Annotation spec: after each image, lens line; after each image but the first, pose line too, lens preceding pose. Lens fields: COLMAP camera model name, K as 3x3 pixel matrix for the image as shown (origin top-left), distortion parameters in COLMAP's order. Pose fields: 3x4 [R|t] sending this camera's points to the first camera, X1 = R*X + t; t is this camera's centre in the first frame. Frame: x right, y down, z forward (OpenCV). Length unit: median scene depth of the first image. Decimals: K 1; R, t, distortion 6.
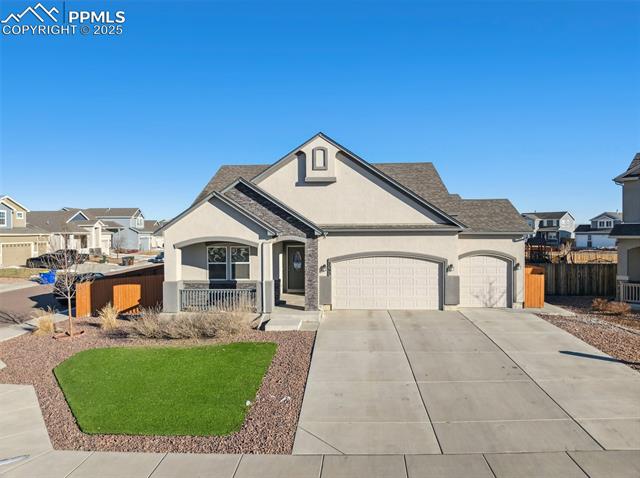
lens RADIAL K [[444.7, 0, 320.1], [0, 444.7, 240.8], [0, 0, 1]] dist [-0.038681, -0.011038]
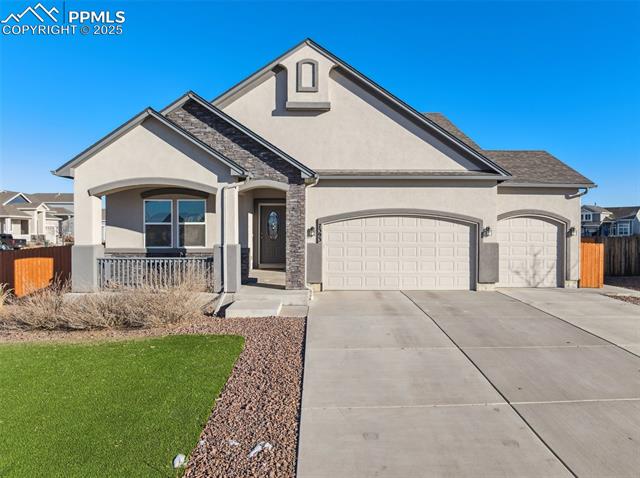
lens RADIAL K [[444.7, 0, 319.2], [0, 444.7, 241.1], [0, 0, 1]] dist [-0.038681, -0.011038]
pose [[0.997705, 0.005557, 0.067479, -0.027578], [-0.005806, 0.999977, 0.003490, 0.075253], [-0.067458, -0.003874, 0.997715, 0.296956]]
